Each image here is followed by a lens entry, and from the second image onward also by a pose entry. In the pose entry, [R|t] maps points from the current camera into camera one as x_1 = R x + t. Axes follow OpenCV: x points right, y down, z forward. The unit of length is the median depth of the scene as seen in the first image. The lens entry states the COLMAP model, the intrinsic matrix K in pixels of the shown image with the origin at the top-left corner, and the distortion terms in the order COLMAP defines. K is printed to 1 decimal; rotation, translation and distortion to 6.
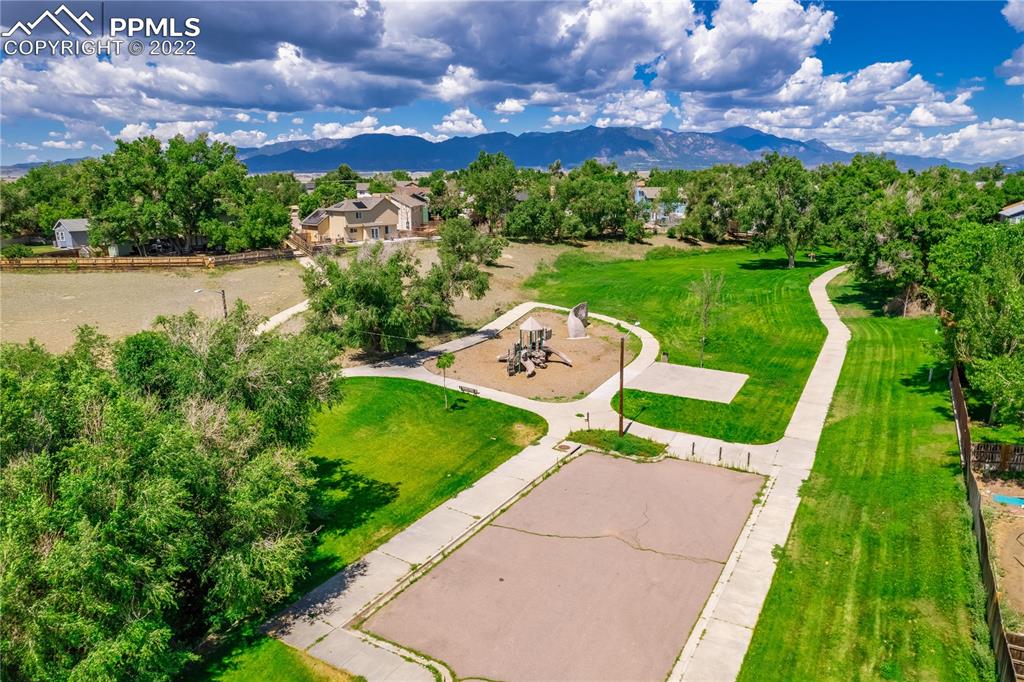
lens RADIAL K [[658.3, 0, 513.8], [0, 658.3, 338.7], [0, 0, 1]] dist [-0.078161, 0.067112]
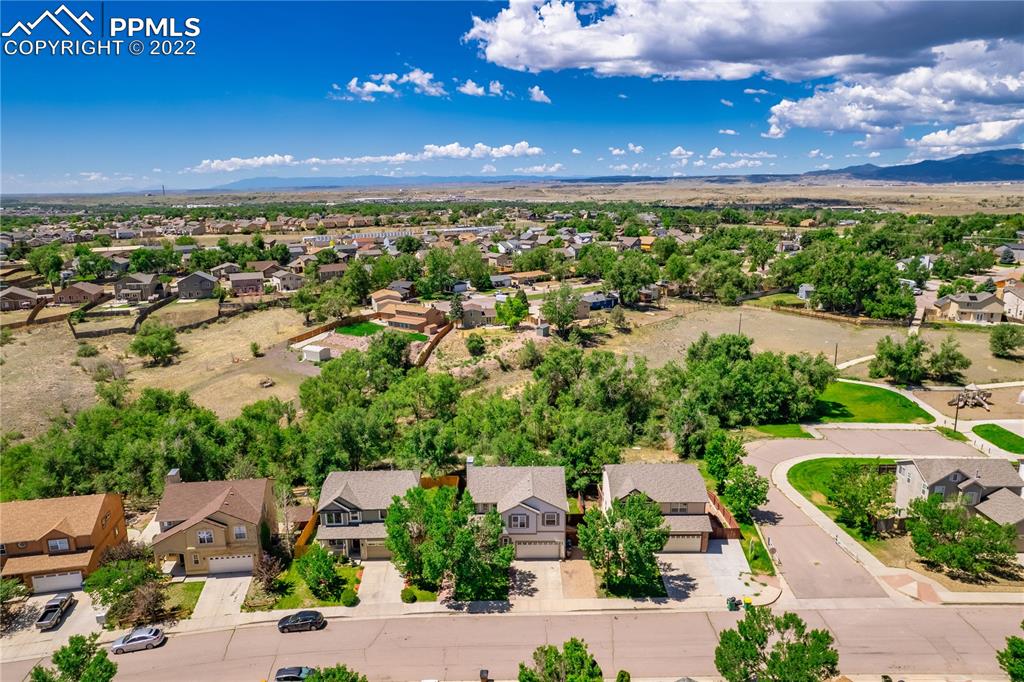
lens RADIAL K [[658.3, 0, 513.8], [0, 658.3, 338.7], [0, 0, 1]] dist [-0.078161, 0.067112]
pose [[0.495165, 0.198560, -0.845805, 0.584198], [-0.205556, 0.972668, 0.108002, -0.052497], [0.844132, 0.120382, 0.522446, -0.781299]]
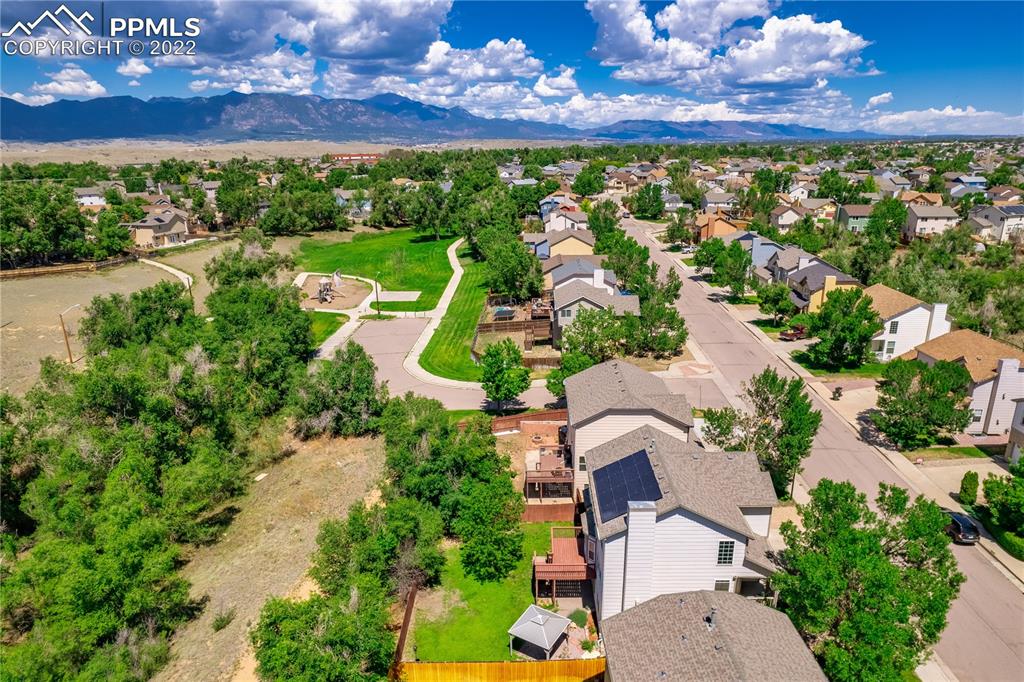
lens RADIAL K [[658.3, 0, 513.8], [0, 658.3, 338.7], [0, 0, 1]] dist [-0.078161, 0.067112]
pose [[0.877876, -0.141265, 0.457578, -0.253848], [0.119334, 0.989890, 0.076656, 0.045136], [-0.463781, -0.012690, 0.885859, -0.698812]]
